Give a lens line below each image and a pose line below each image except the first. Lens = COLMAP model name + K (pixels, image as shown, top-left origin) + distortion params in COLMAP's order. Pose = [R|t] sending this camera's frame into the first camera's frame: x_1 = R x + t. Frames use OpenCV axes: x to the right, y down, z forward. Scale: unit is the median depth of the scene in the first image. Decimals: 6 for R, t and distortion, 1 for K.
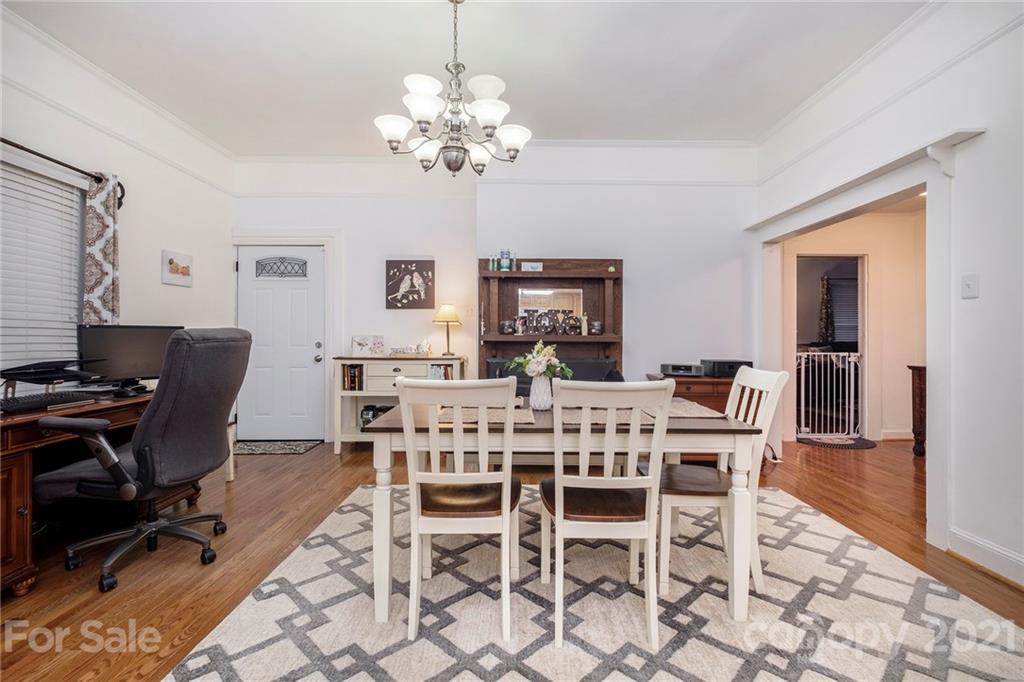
lens RADIAL K [[484.2, 0, 509.5], [0, 484.2, 333.9], [0, 0, 1]] dist [-0.002640, -0.000273]
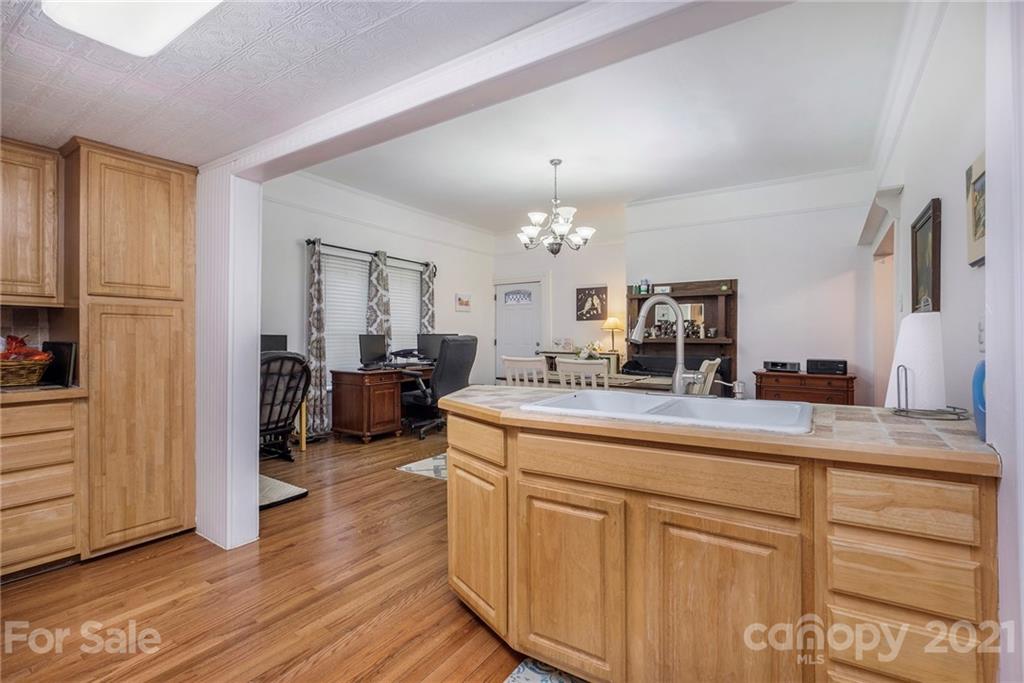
lens RADIAL K [[461.2, 0, 516.1], [0, 461.2, 341.4], [0, 0, 1]] dist [0.000458, -0.000084]
pose [[0.838492, 0.004717, -0.544894, 0.422391], [0.001723, 0.999935, 0.011307, -0.003956], [0.544912, -0.010419, 0.838429, -0.354574]]
